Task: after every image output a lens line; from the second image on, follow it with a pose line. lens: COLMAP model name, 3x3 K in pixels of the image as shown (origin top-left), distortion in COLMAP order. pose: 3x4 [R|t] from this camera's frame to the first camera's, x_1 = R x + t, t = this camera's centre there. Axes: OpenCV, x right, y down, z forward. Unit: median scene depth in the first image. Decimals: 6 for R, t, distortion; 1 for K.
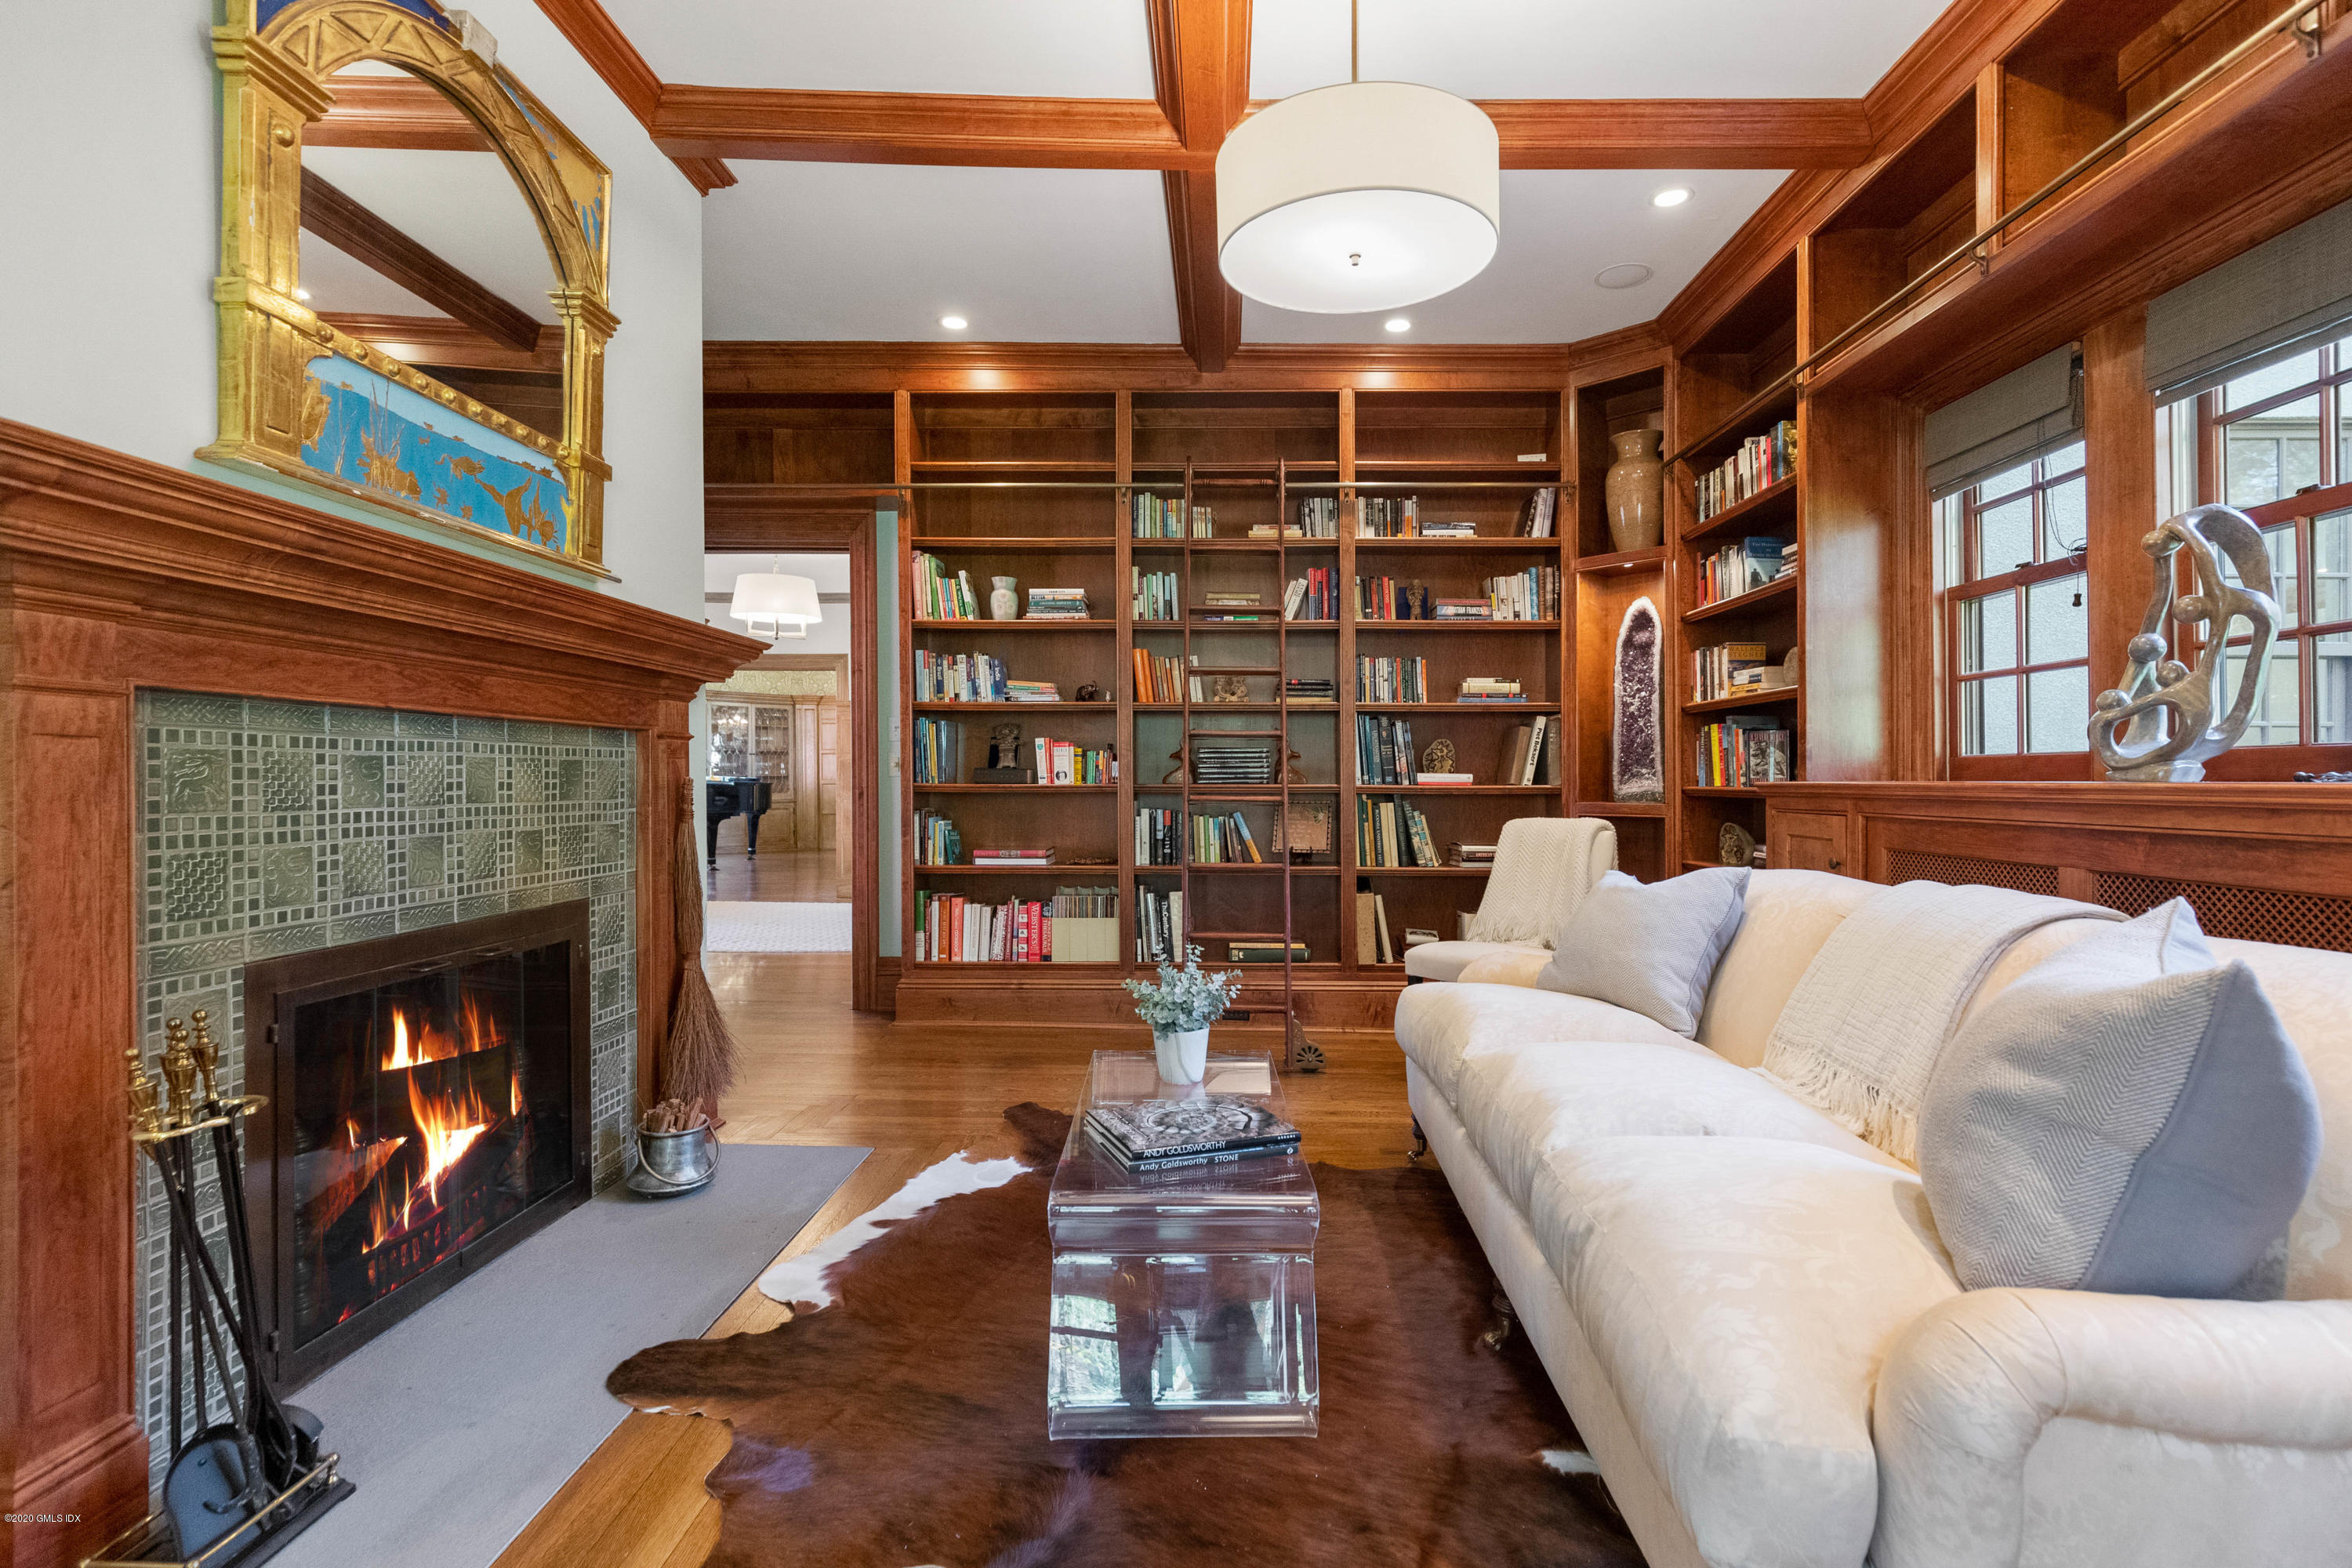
lens RADIAL K [[1082.2, 0, 1178.1], [0, 1082.2, 789.4], [0, 0, 1]] dist [0.004408, -0.000109]
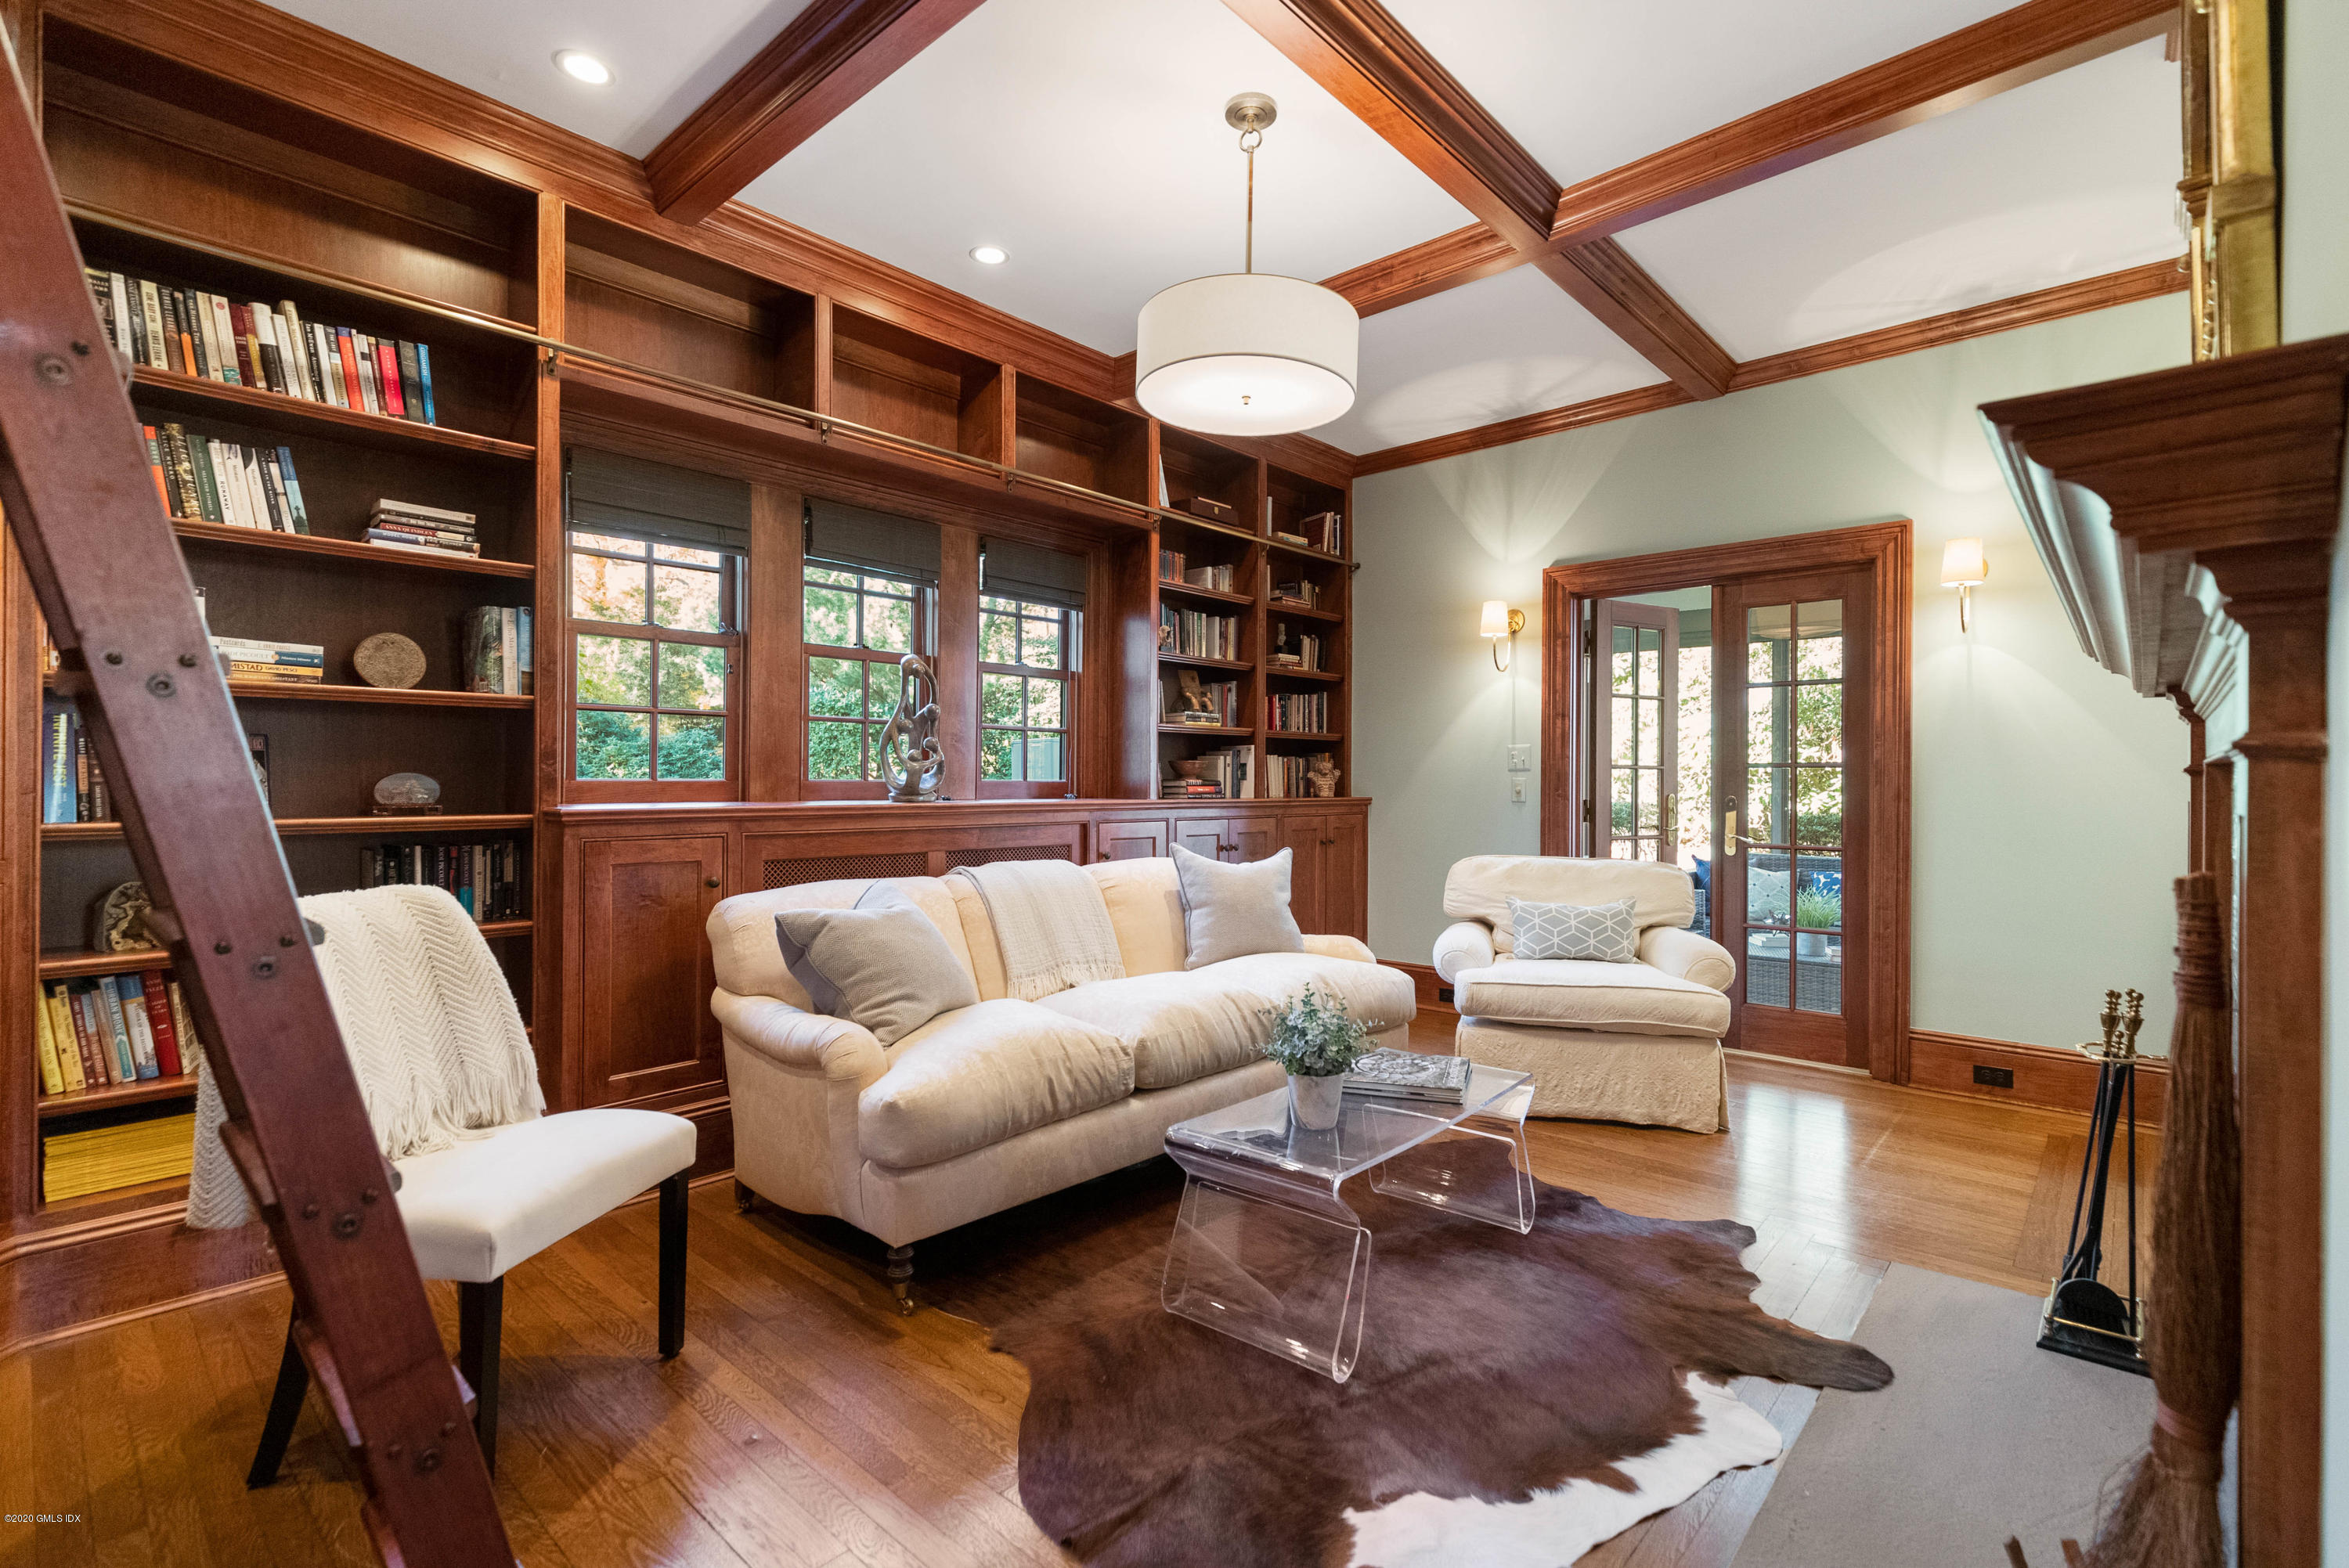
lens RADIAL K [[1077.9, 0, 1182.8], [0, 1077.9, 771.1], [0, 0, 1]] dist [0.000381, -0.000095]
pose [[-0.761262, -0.000598, 0.648445, -0.593554], [0.003270, 0.999983, 0.004761, -0.061908], [-0.648437, 0.005745, -0.761247, 2.001159]]
